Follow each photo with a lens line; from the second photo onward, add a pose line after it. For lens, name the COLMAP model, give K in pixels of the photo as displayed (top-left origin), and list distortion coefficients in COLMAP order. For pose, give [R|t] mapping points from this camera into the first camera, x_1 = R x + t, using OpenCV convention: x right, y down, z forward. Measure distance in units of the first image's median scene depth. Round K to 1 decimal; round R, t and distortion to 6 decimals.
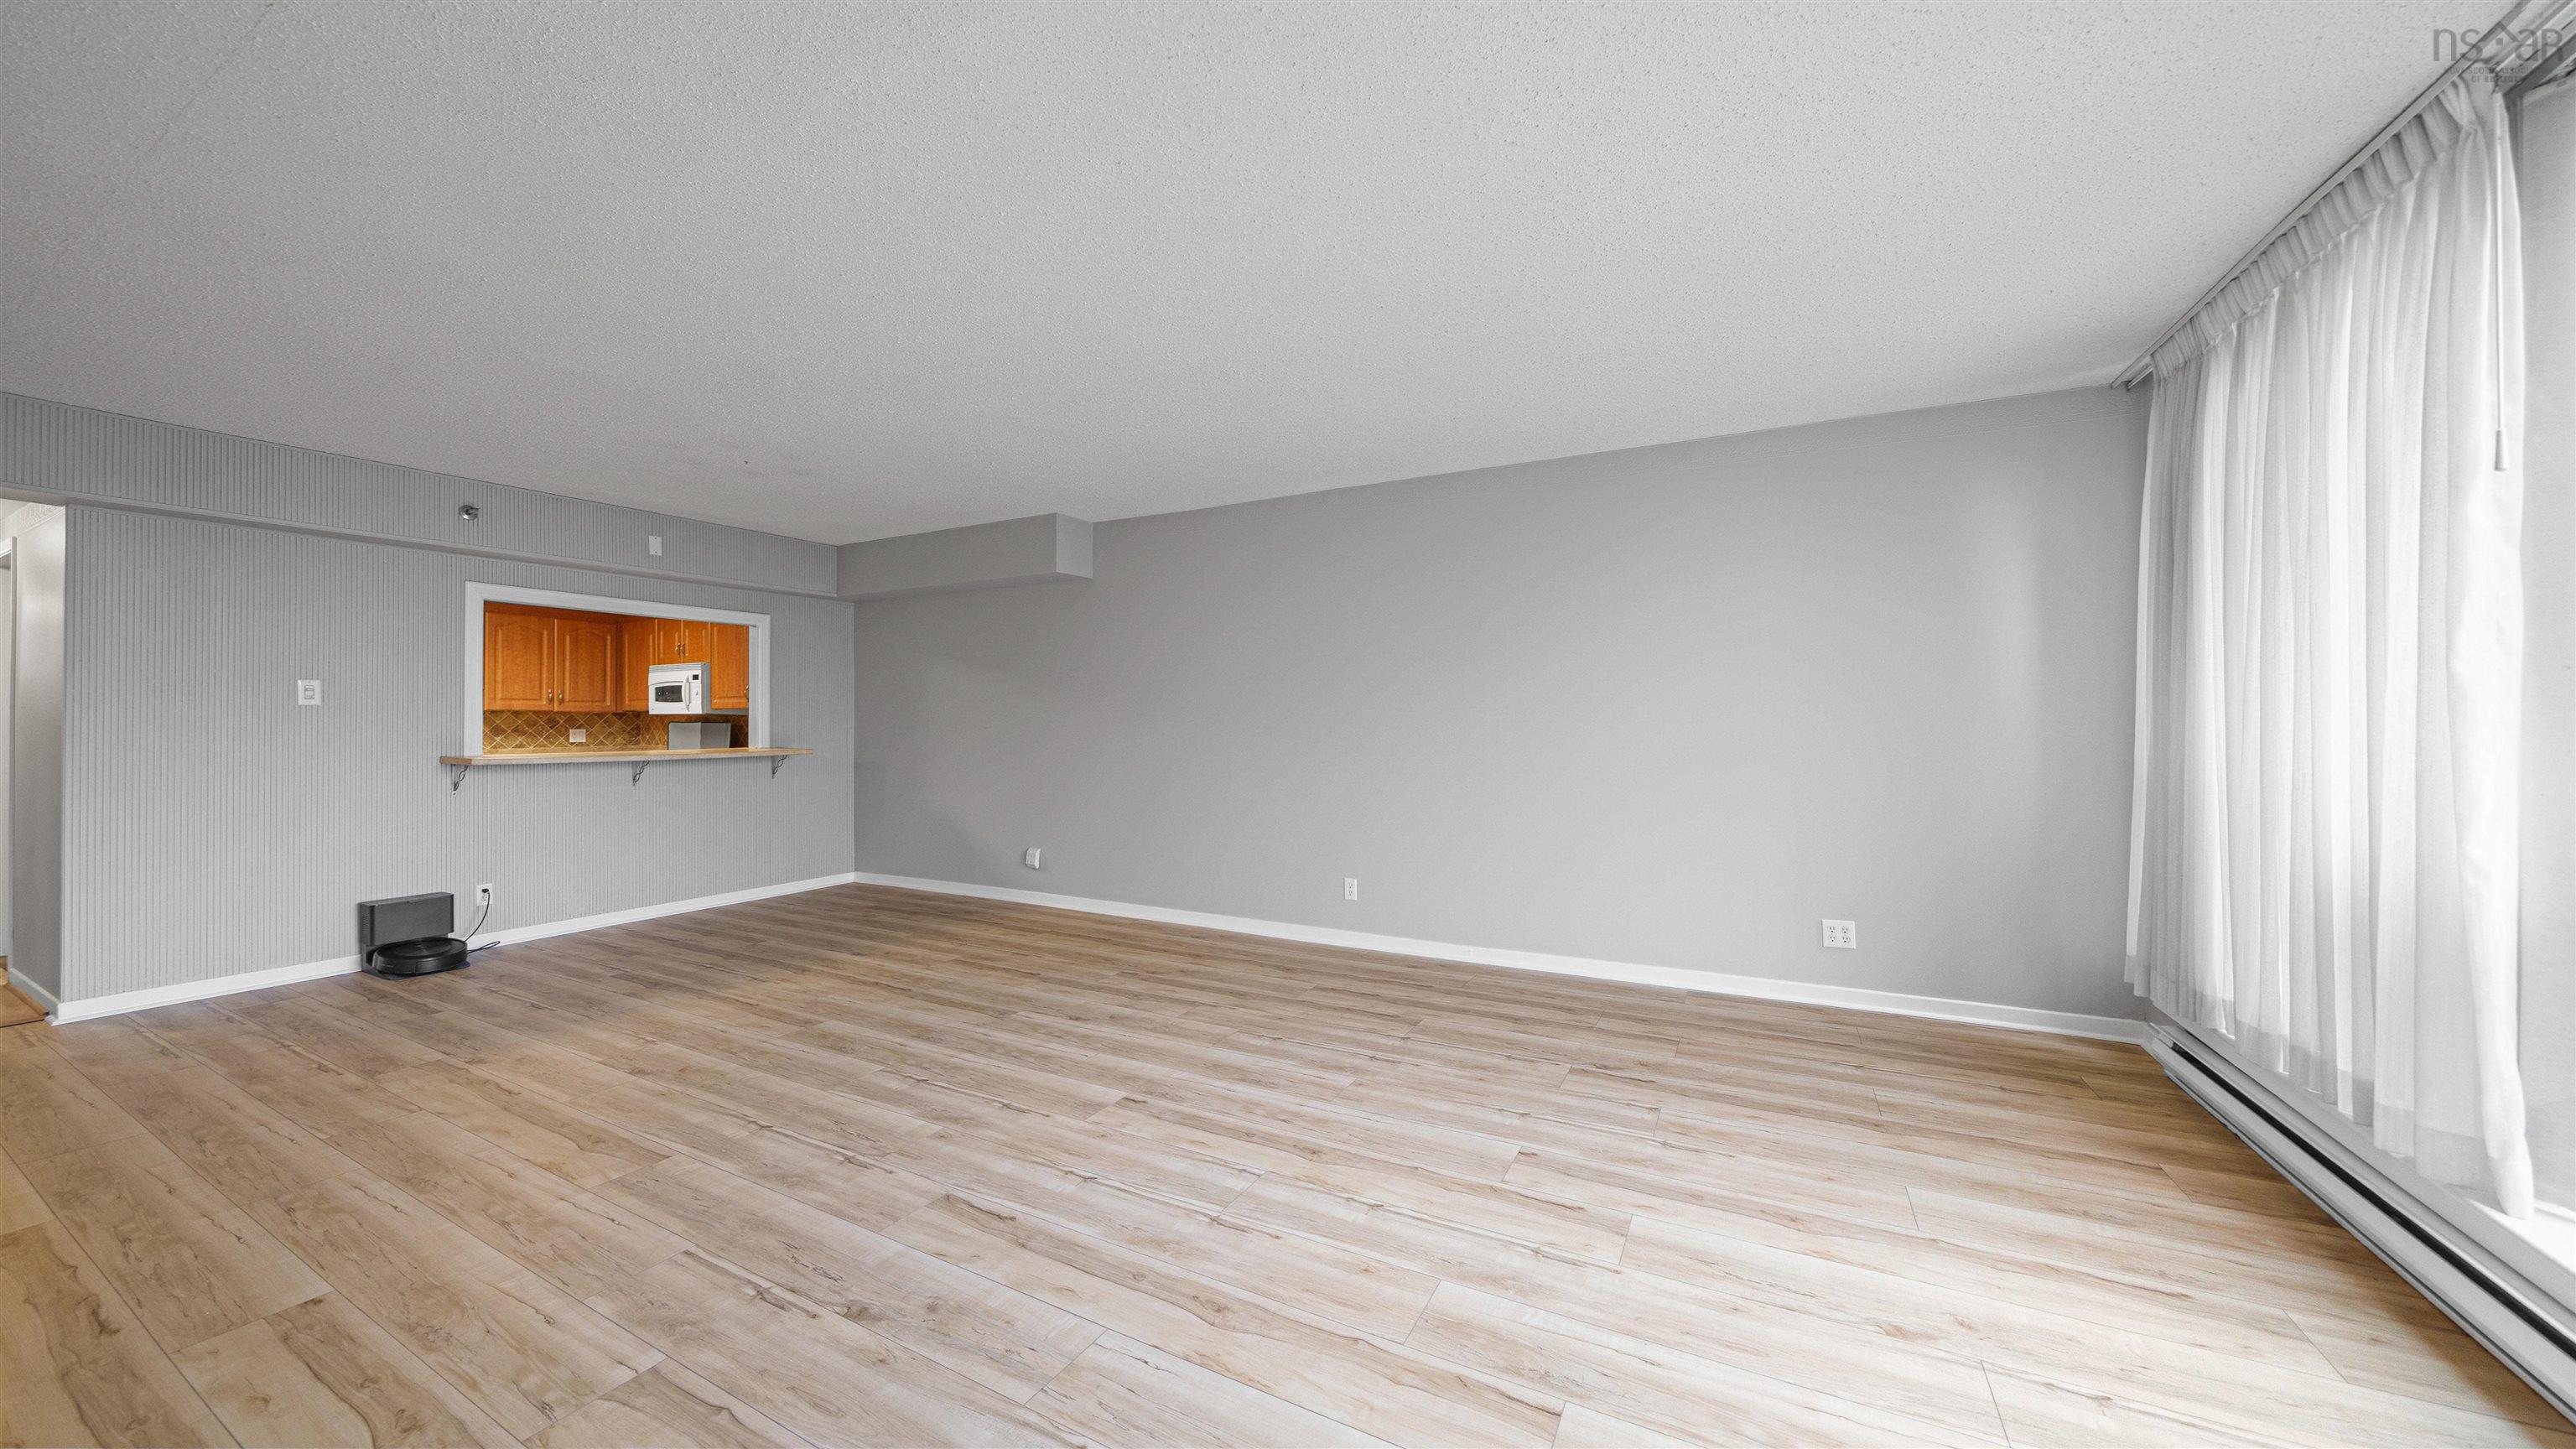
lens RADIAL K [[887.1, 0, 1286.8], [0, 887.1, 717.6], [0, 0, 1]] dist [-0.005138, -0.000251]
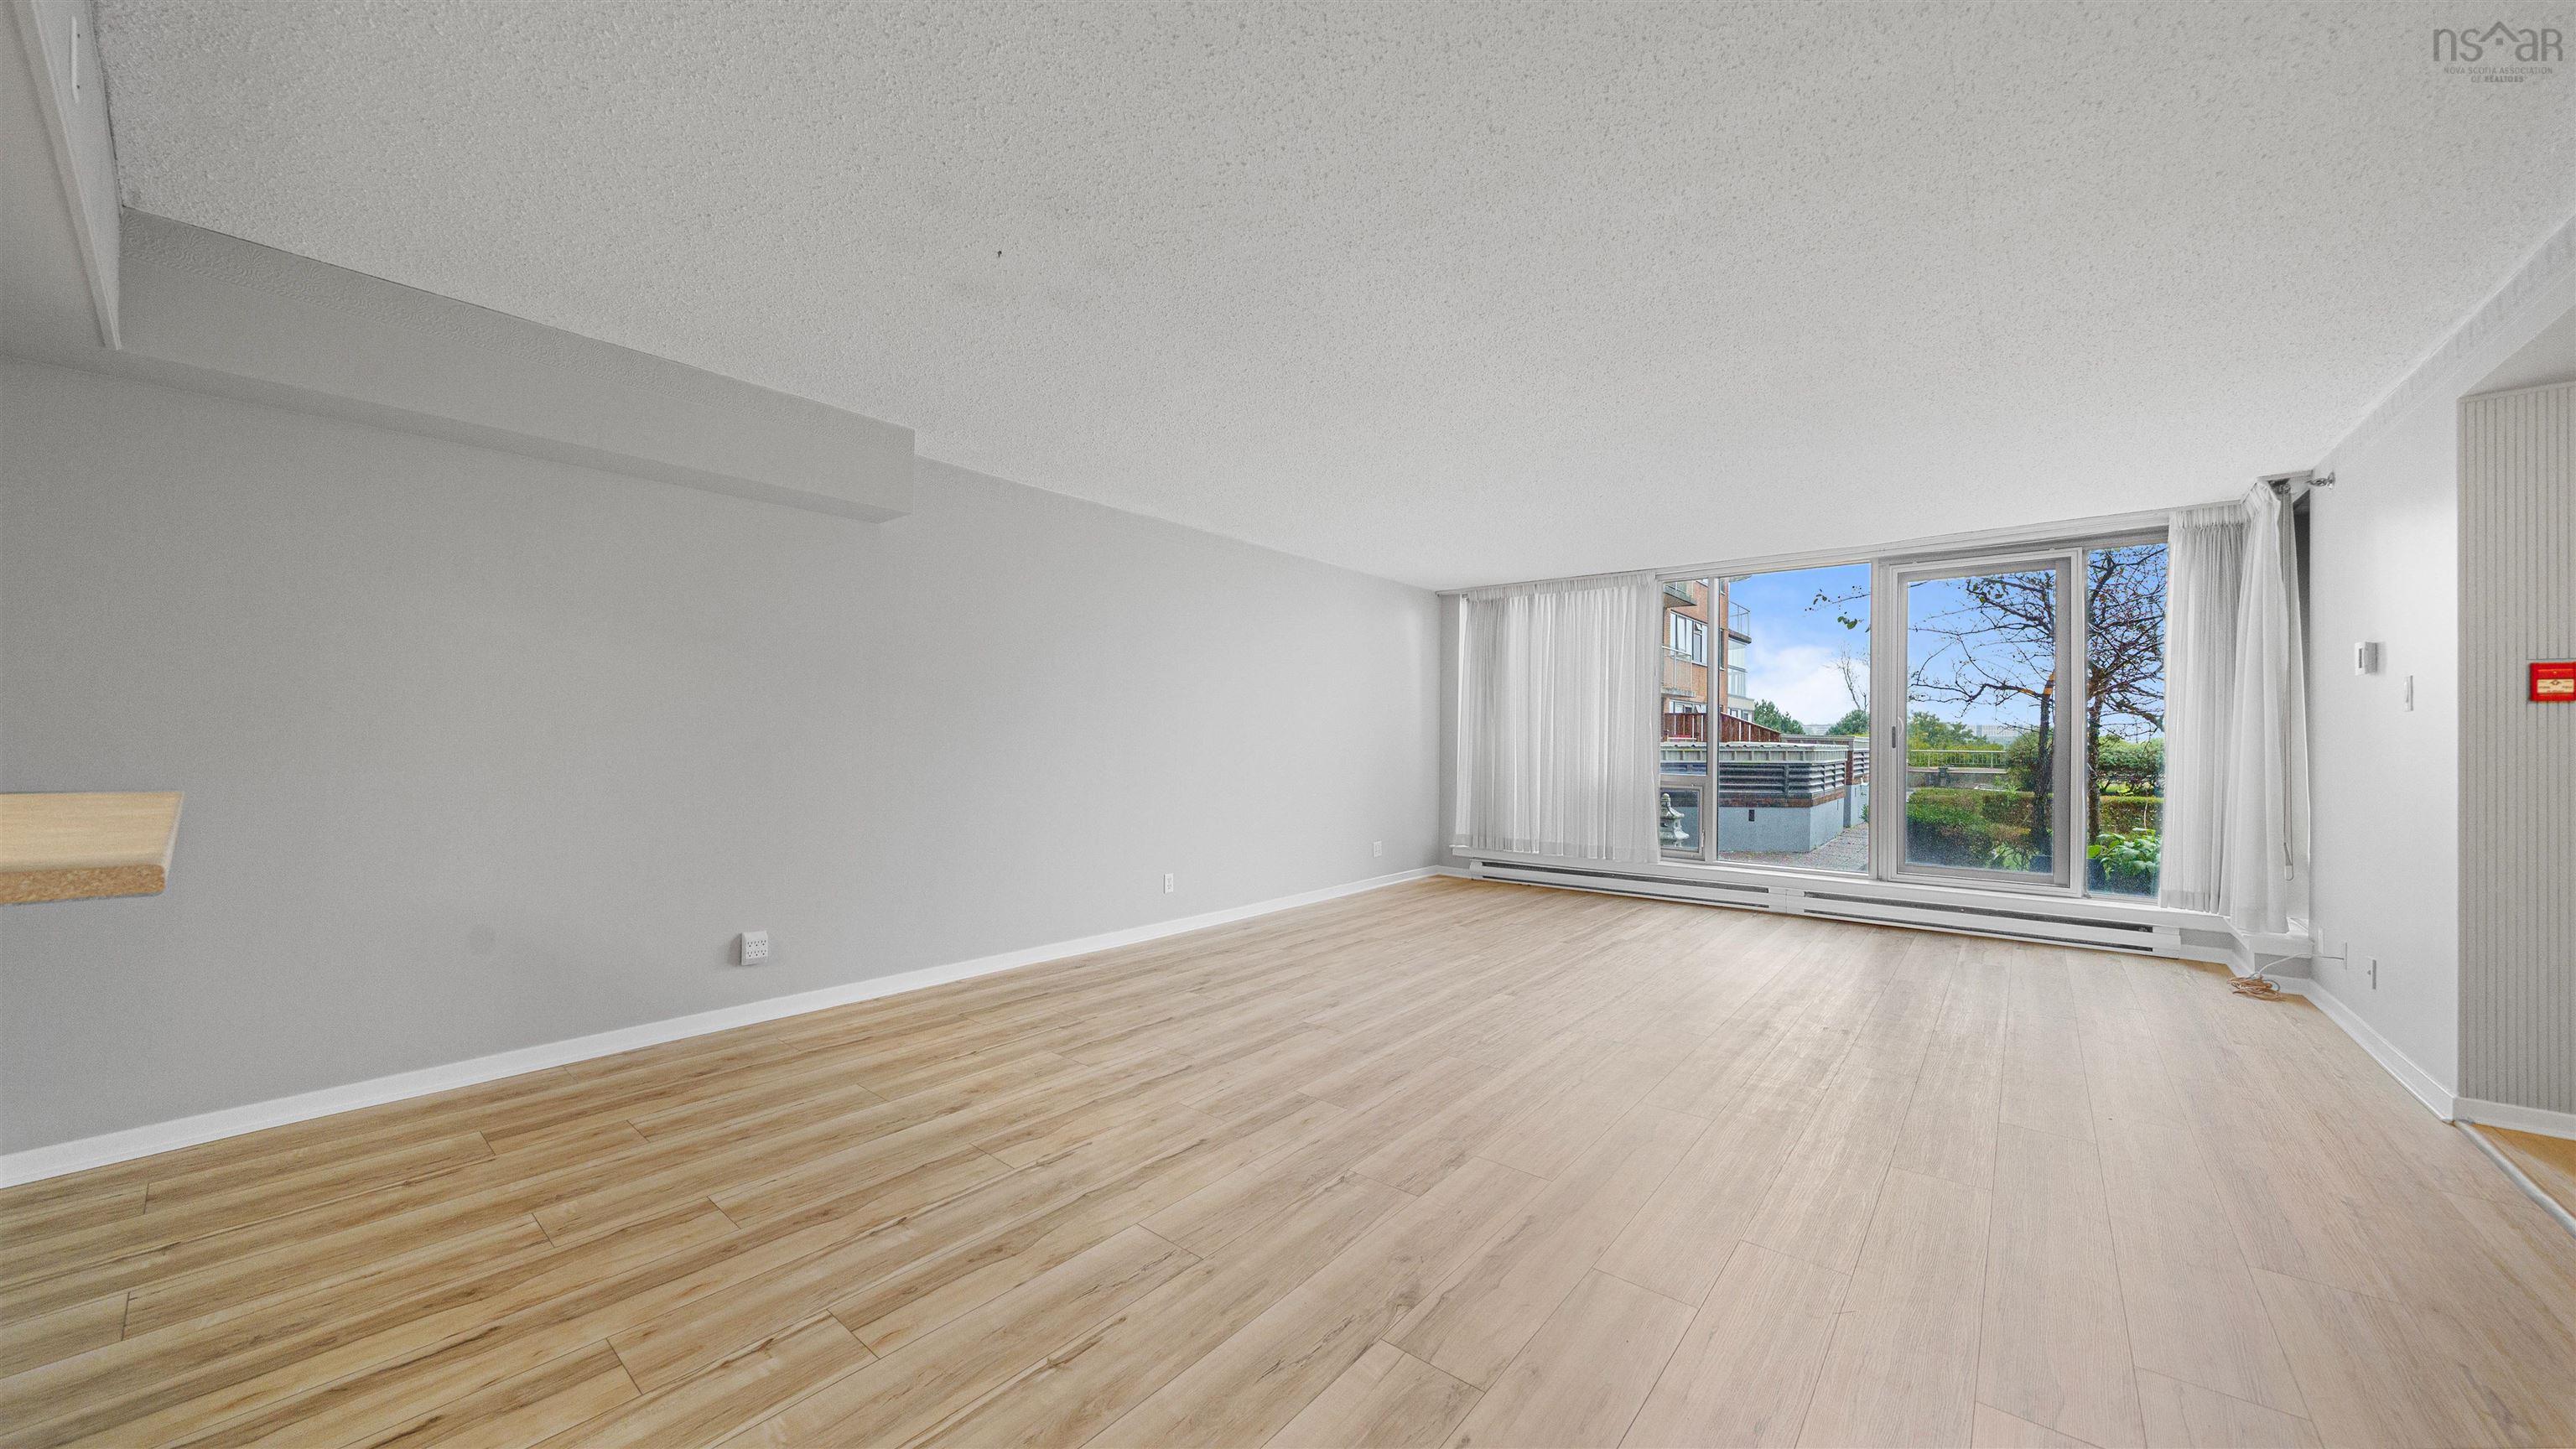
lens RADIAL K [[901.8, 0, 1278.6], [0, 901.8, 746.2], [0, 0, 1]] dist [-0.004642, -0.000246]
pose [[0.196572, -0.004091, 0.980481, -1.432130], [-0.016529, 0.999835, 0.007486, 0.014501], [-0.980350, -0.017678, 0.196472, 0.913130]]
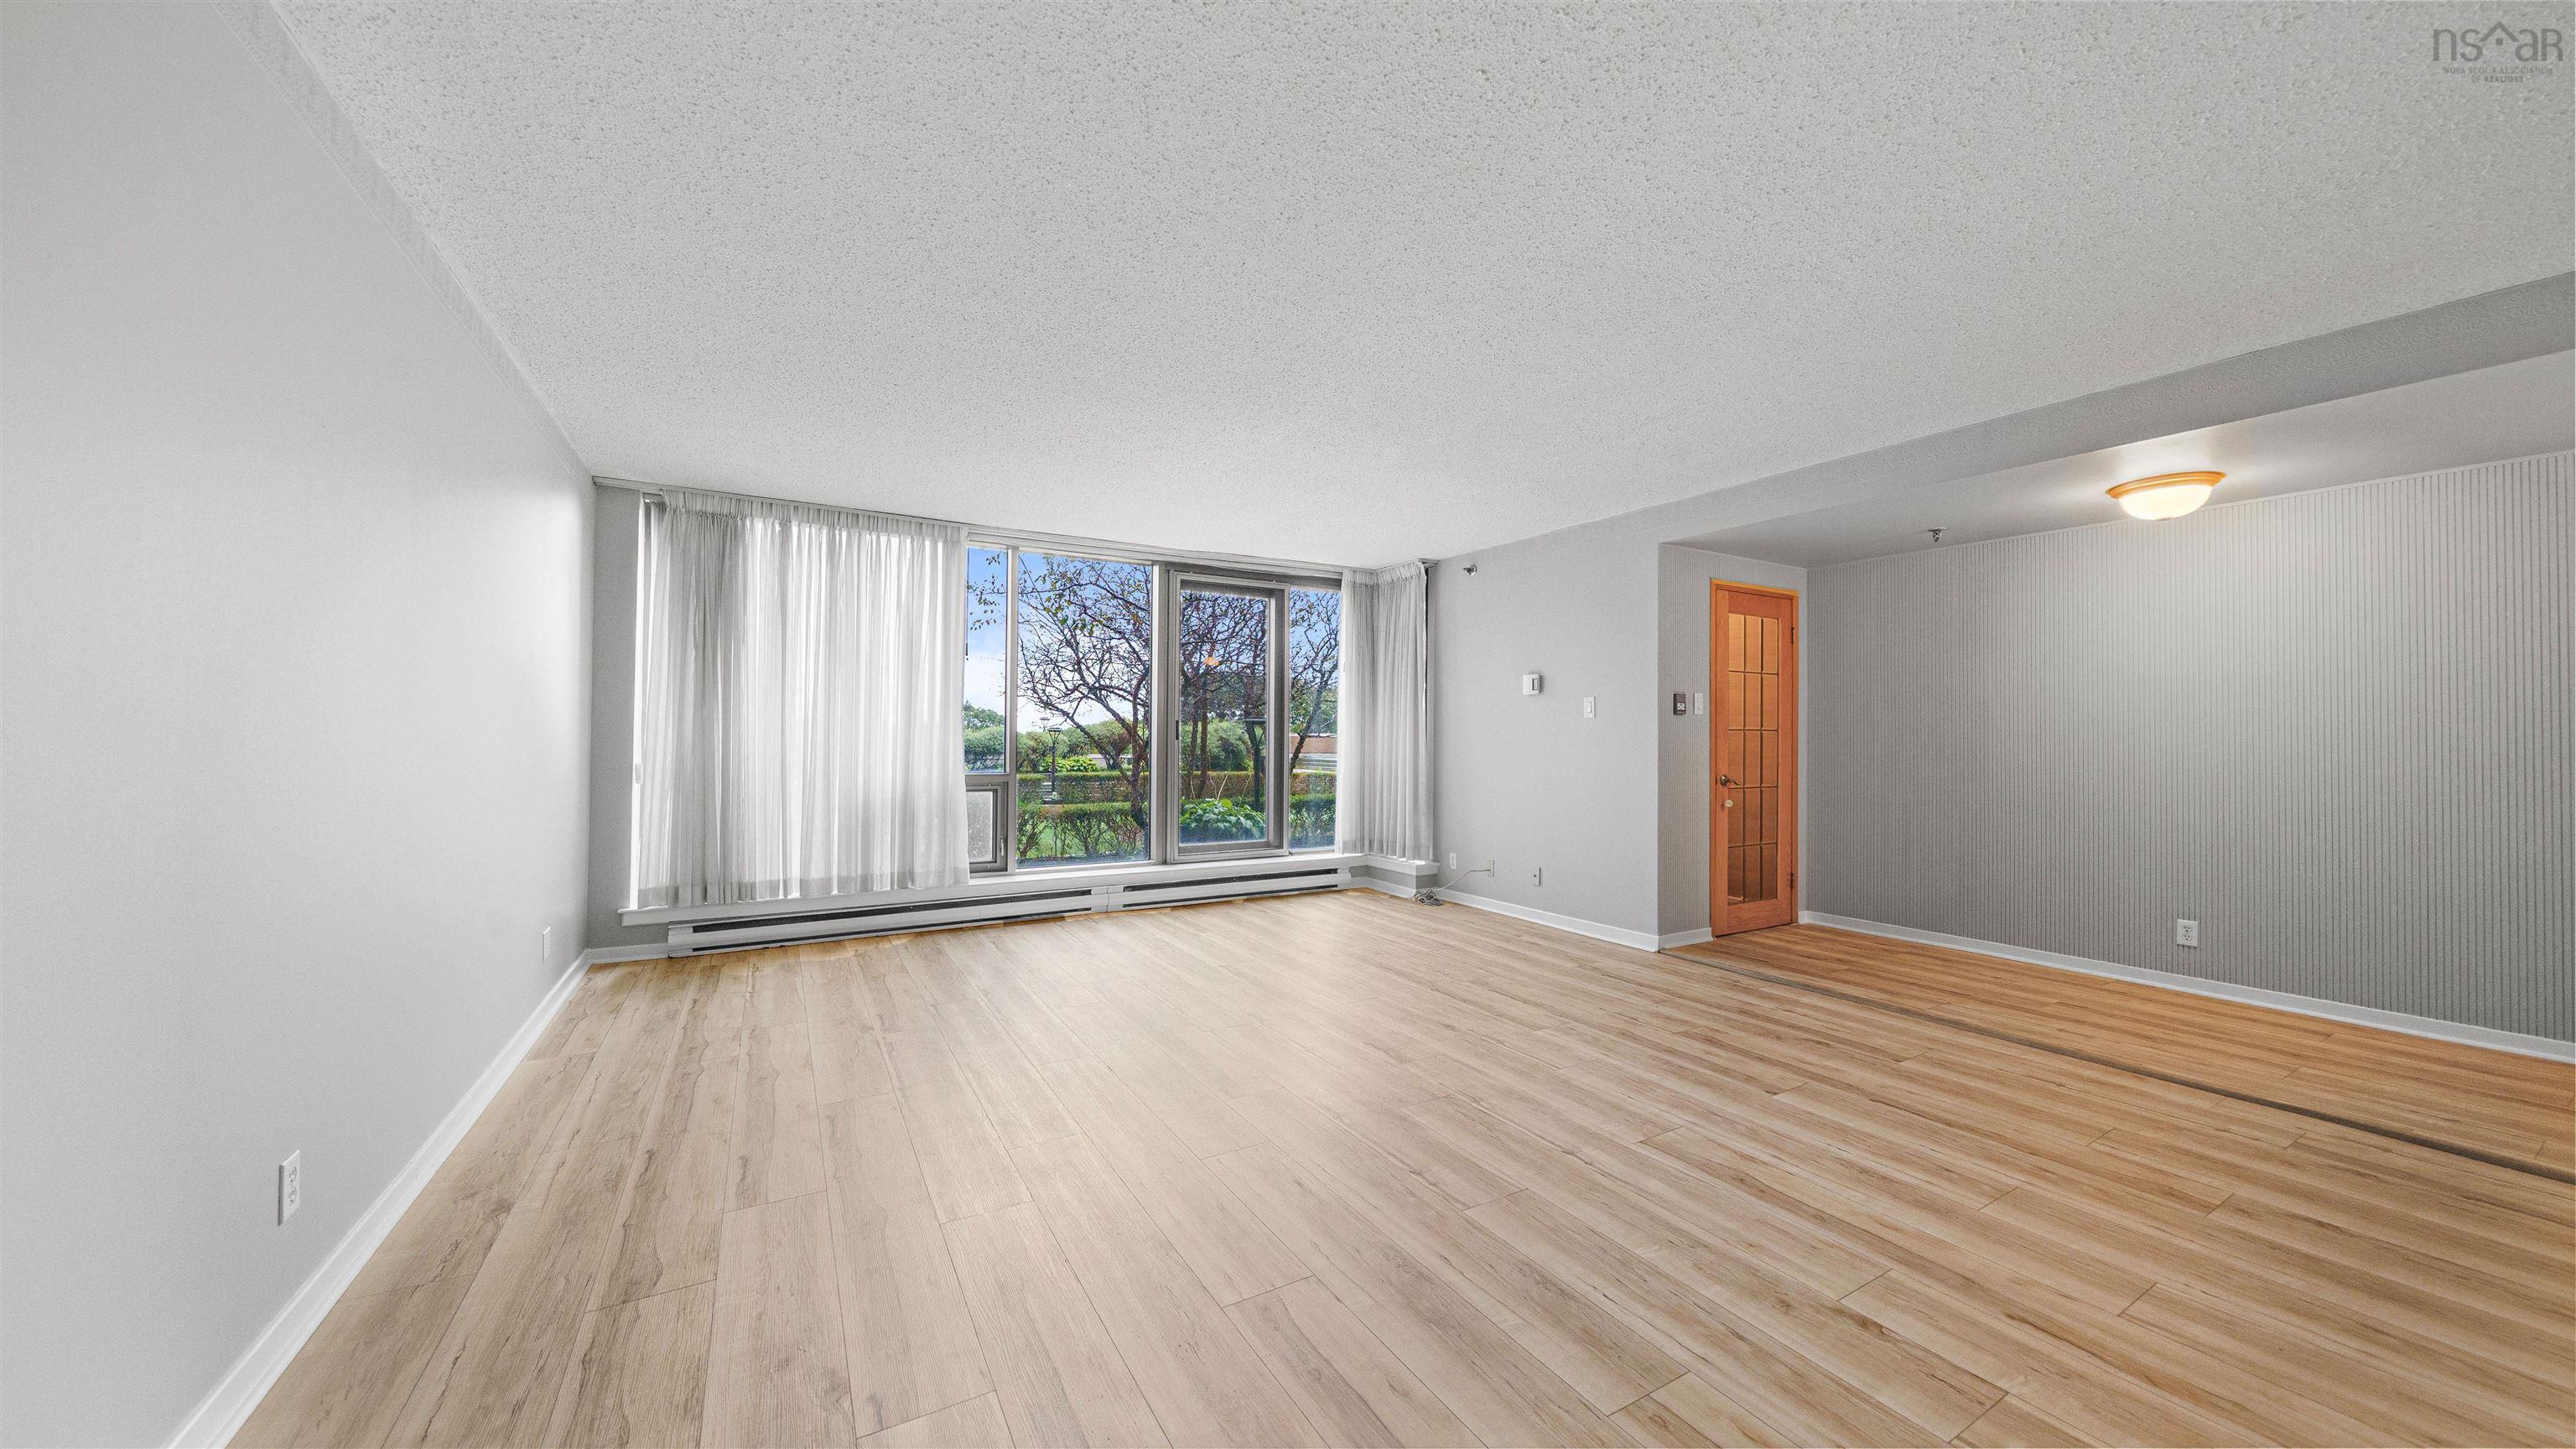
lens RADIAL K [[887.1, 0, 1286.8], [0, 887.1, 717.6], [0, 0, 1]] dist [-0.005138, -0.000251]
pose [[-0.855815, 0.006542, 0.517240, -0.646617], [-0.009514, 0.999552, -0.028384, 0.015572], [-0.517194, -0.029212, -0.855369, 1.560500]]
